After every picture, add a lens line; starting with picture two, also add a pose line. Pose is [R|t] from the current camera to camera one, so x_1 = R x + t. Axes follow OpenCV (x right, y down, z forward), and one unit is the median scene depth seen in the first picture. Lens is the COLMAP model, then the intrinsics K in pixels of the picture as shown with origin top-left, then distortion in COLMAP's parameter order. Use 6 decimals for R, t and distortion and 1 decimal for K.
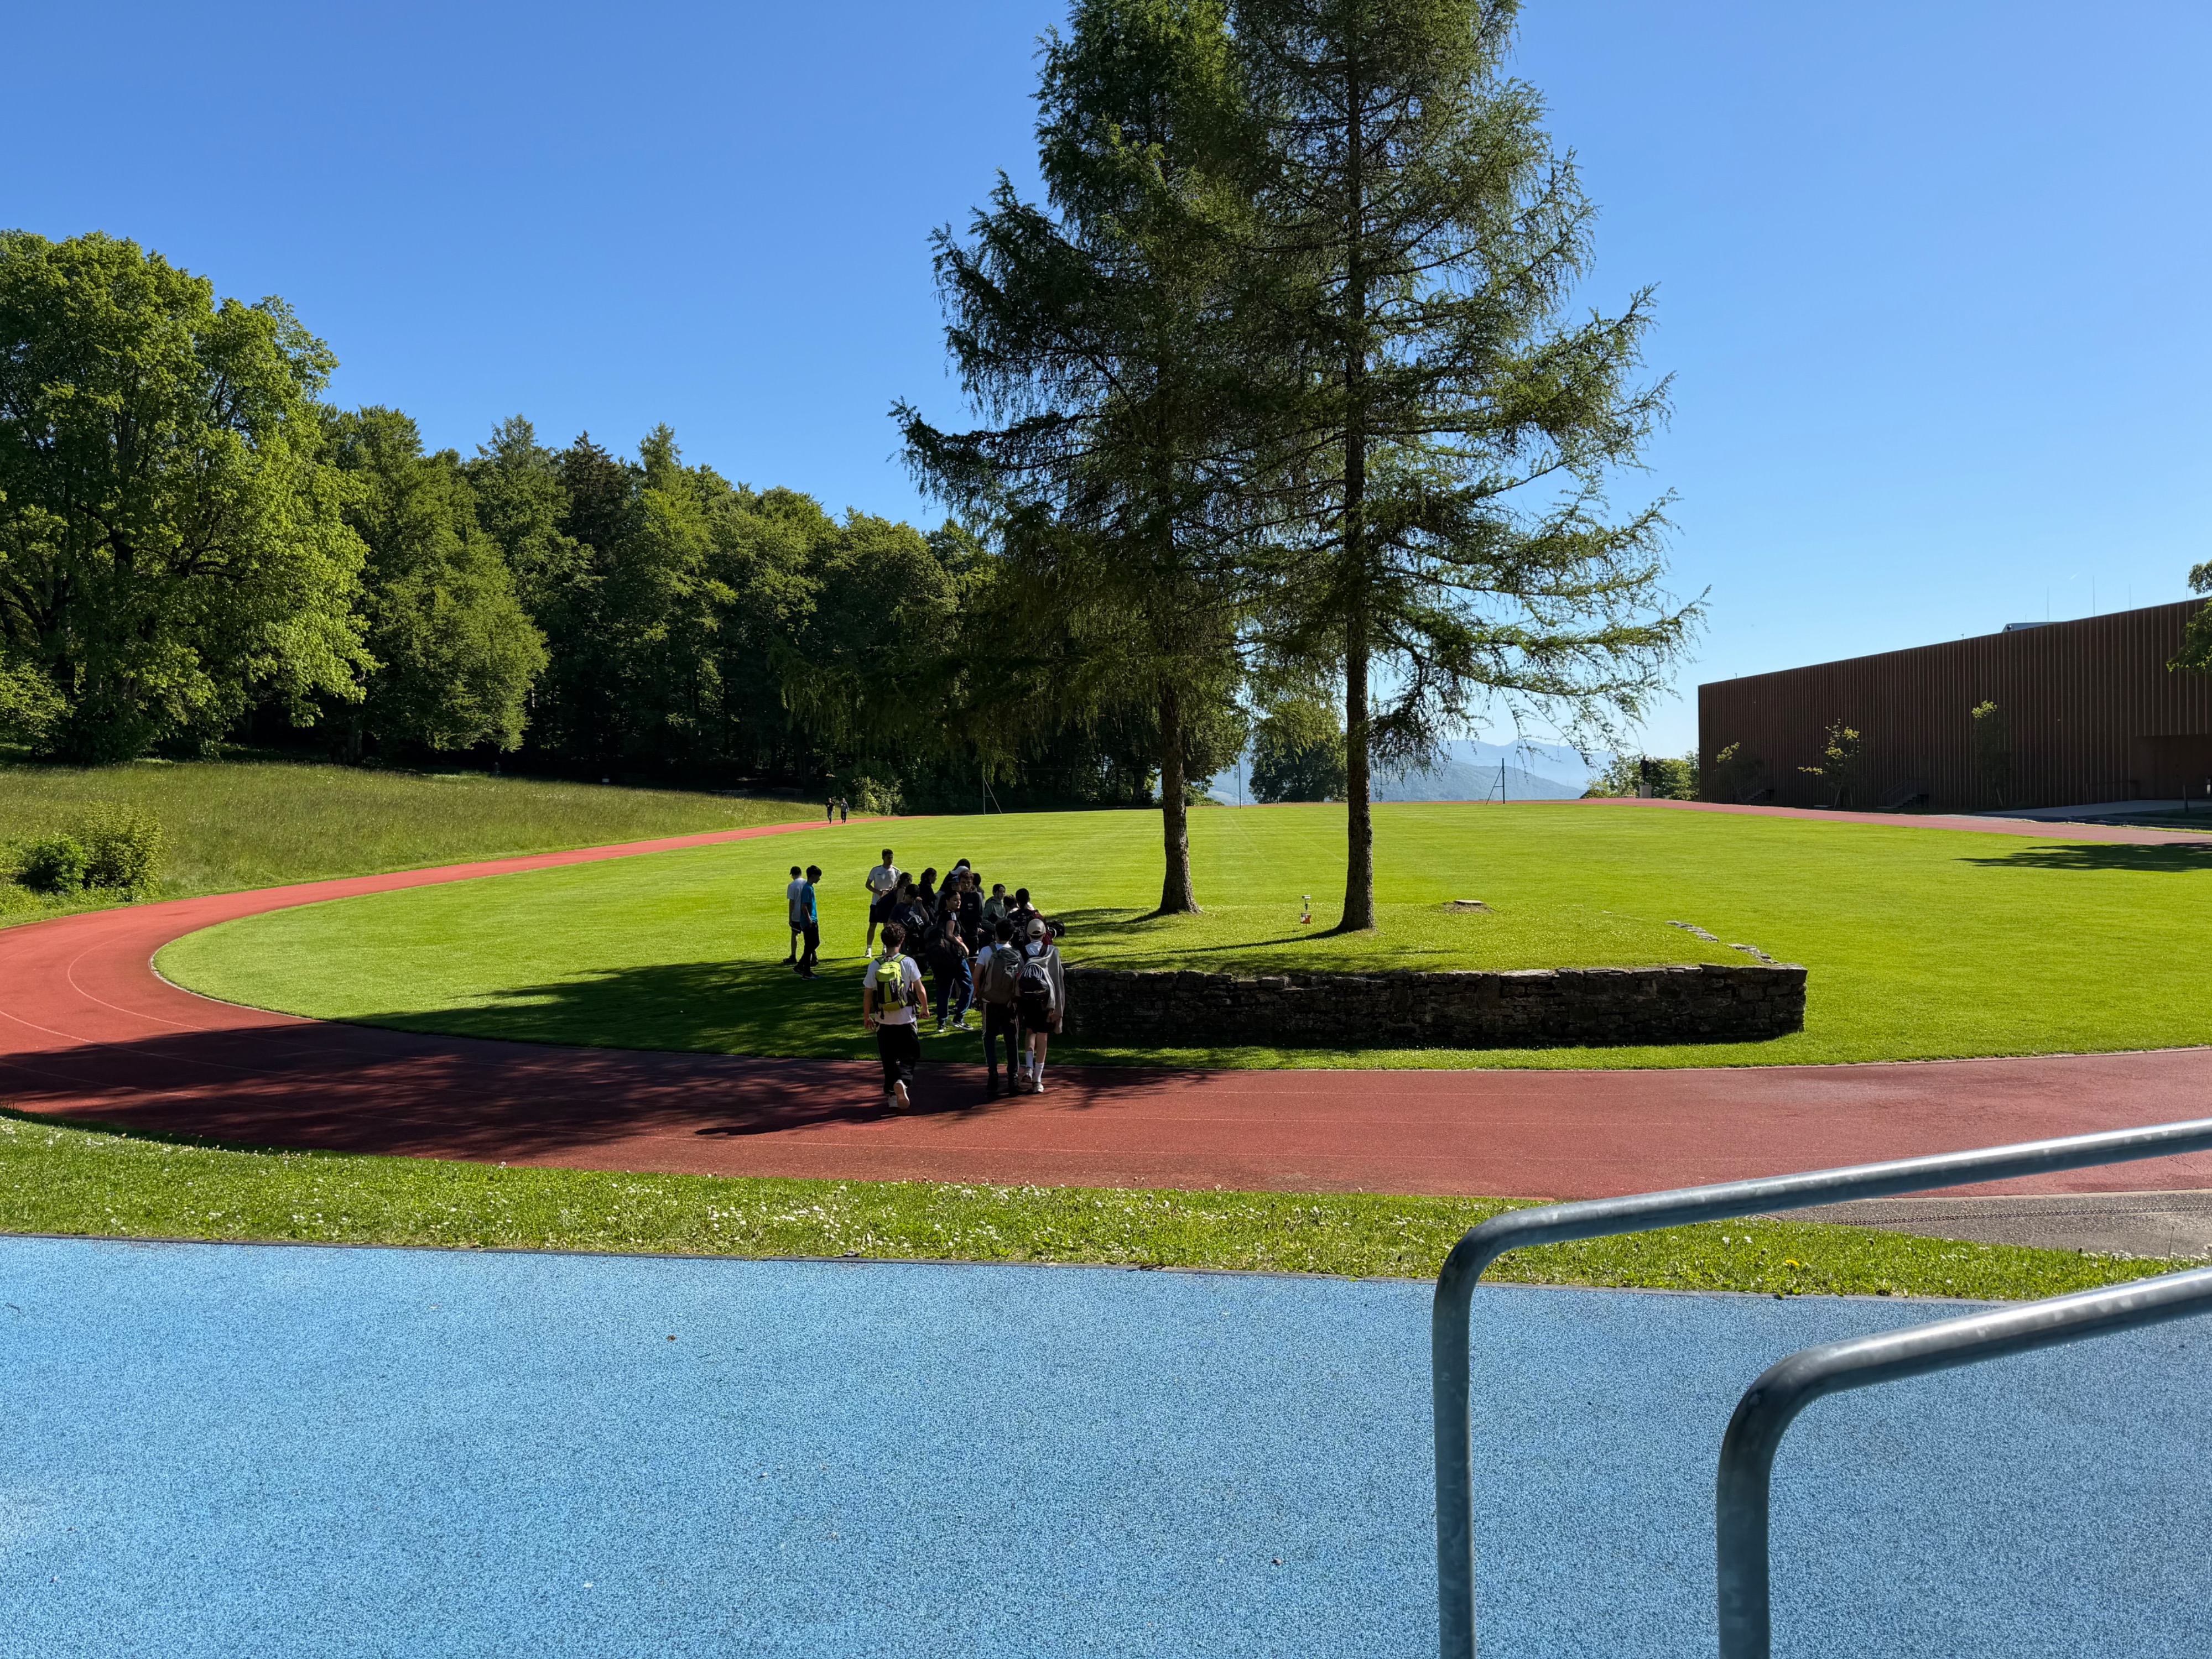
lens RADIAL K [[1560.7, 0, 1106.0], [0, 1560.7, 829.5], [0, 0, 1]] dist [0.091025, -0.000428]
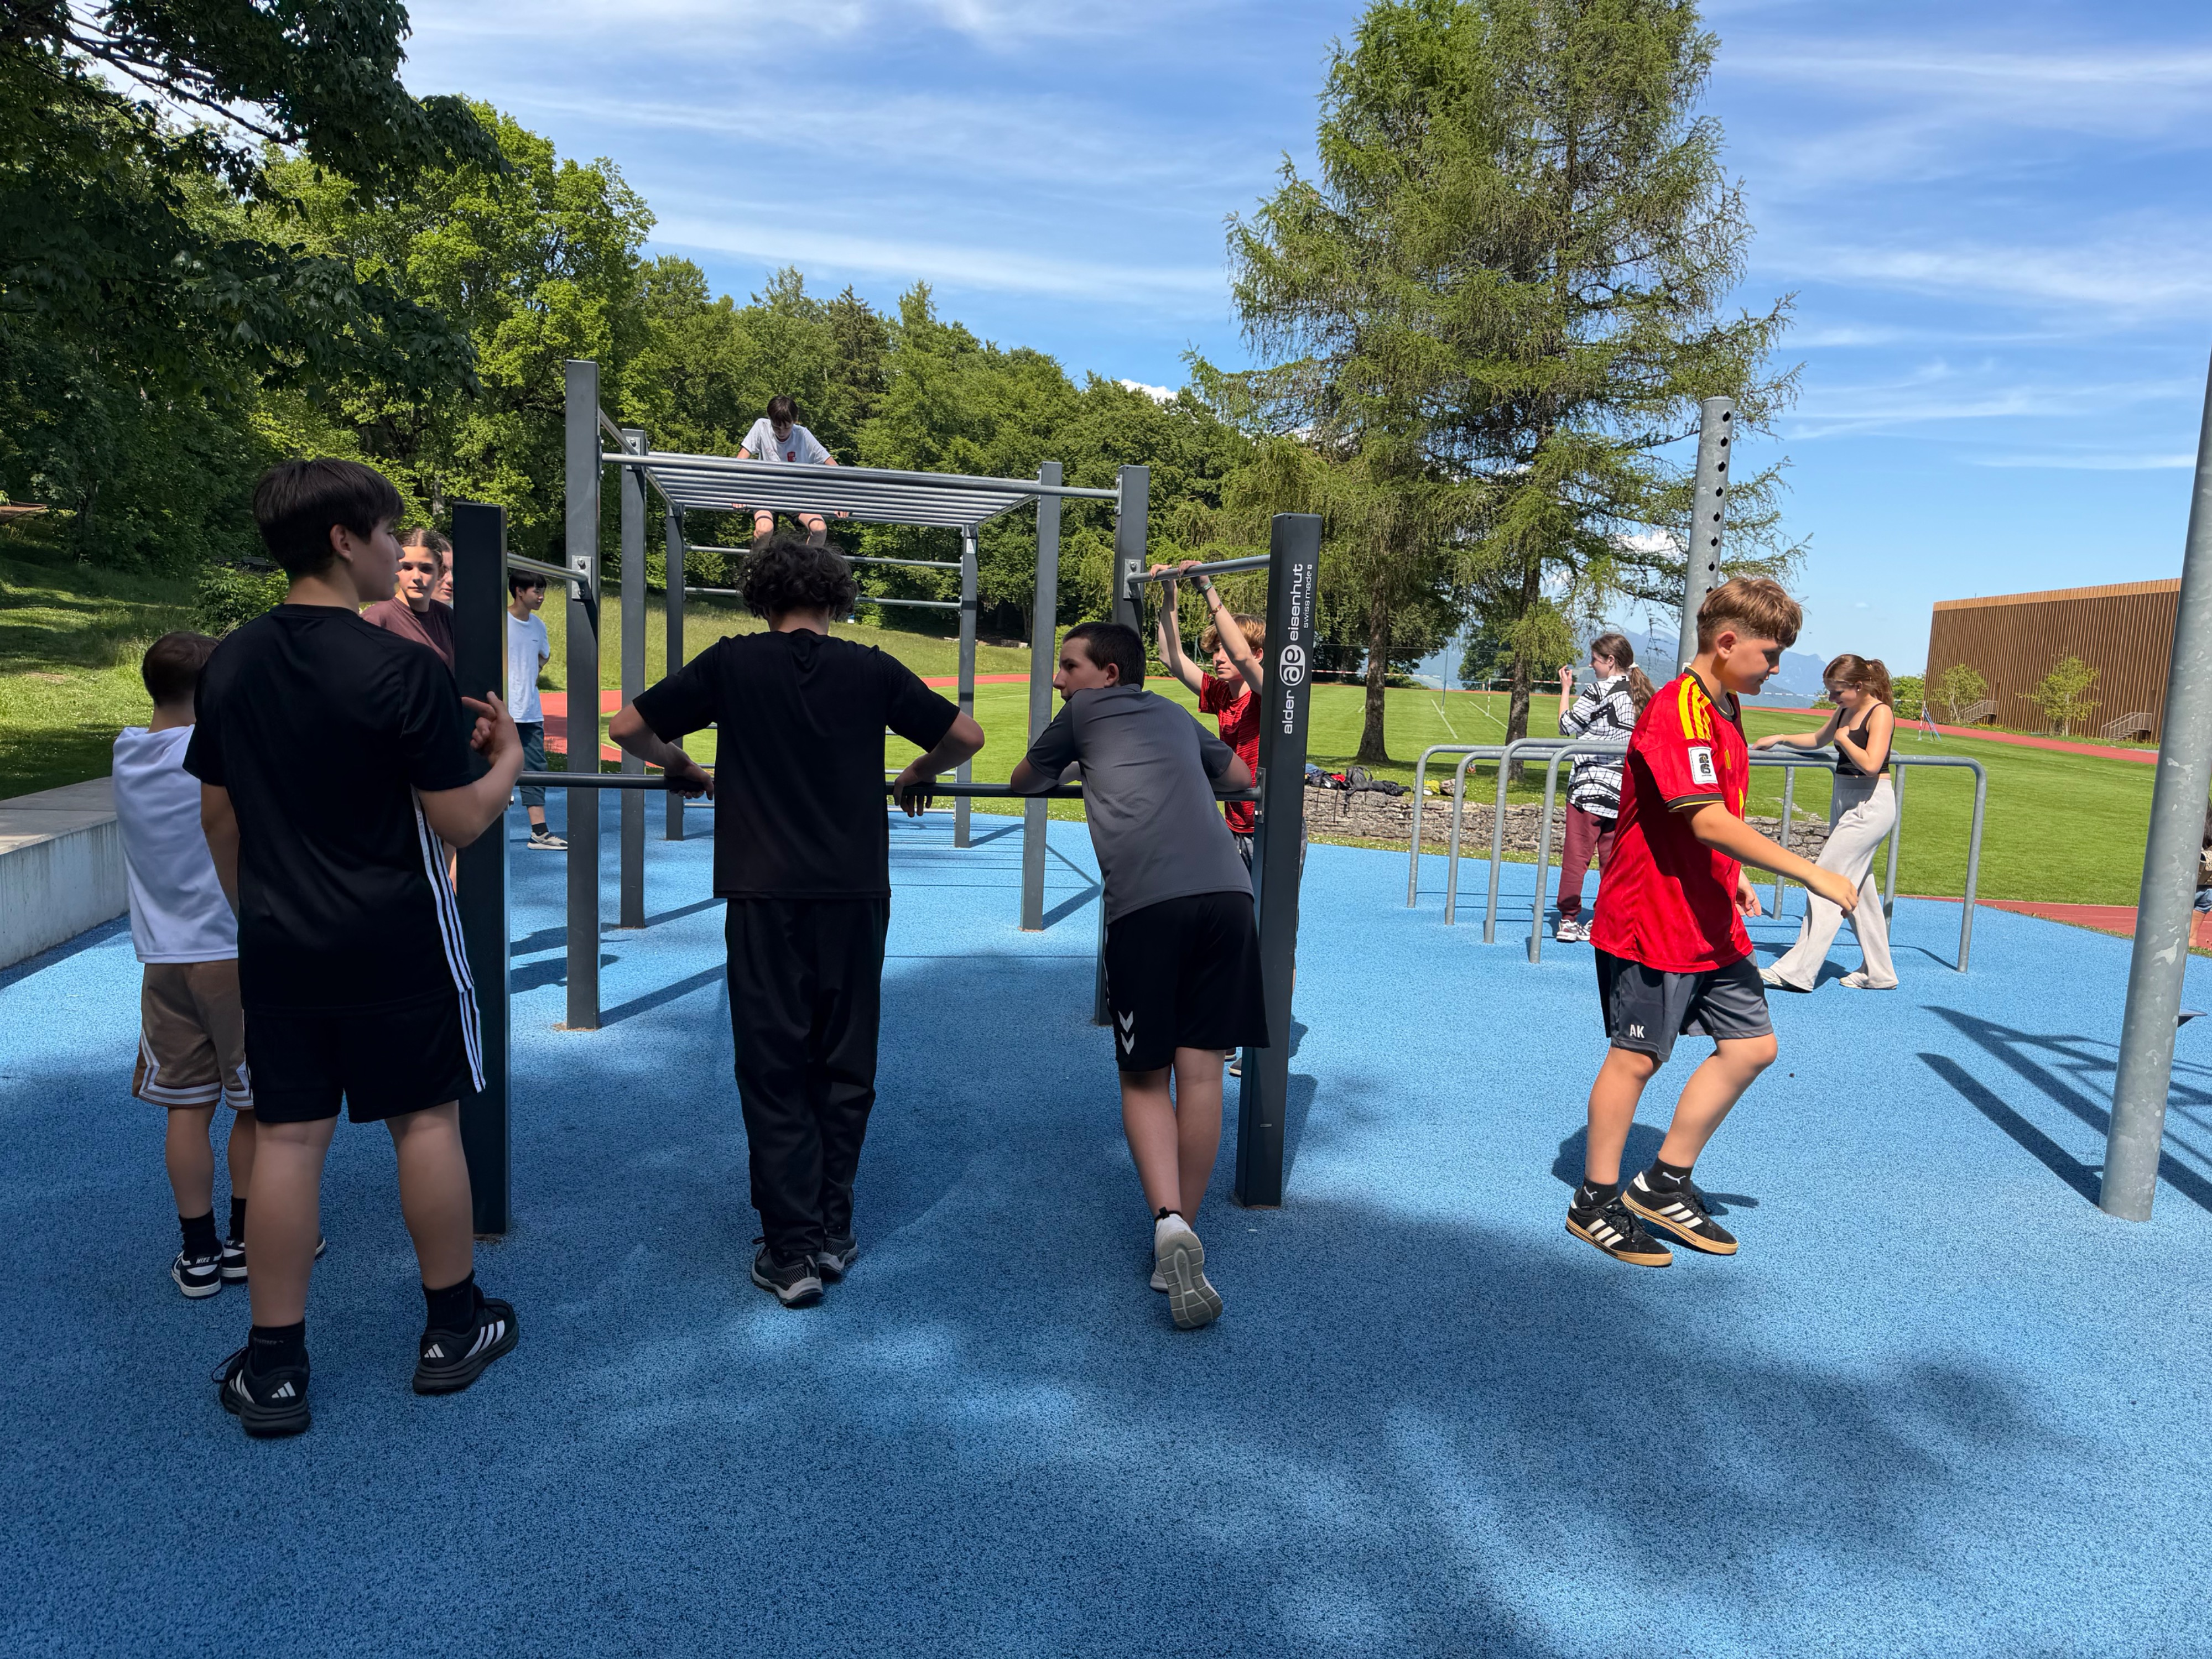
lens RADIAL K [[1533.1, 0, 1106.0], [0, 1533.1, 829.5], [0, 0, 1]] dist [0.018923, 0.000533]
pose [[0.988067, 0.094000, -0.122019, -0.008573], [-0.083083, 0.992317, 0.091675, 0.014547], [0.129699, -0.080444, 0.988285, -0.262377]]
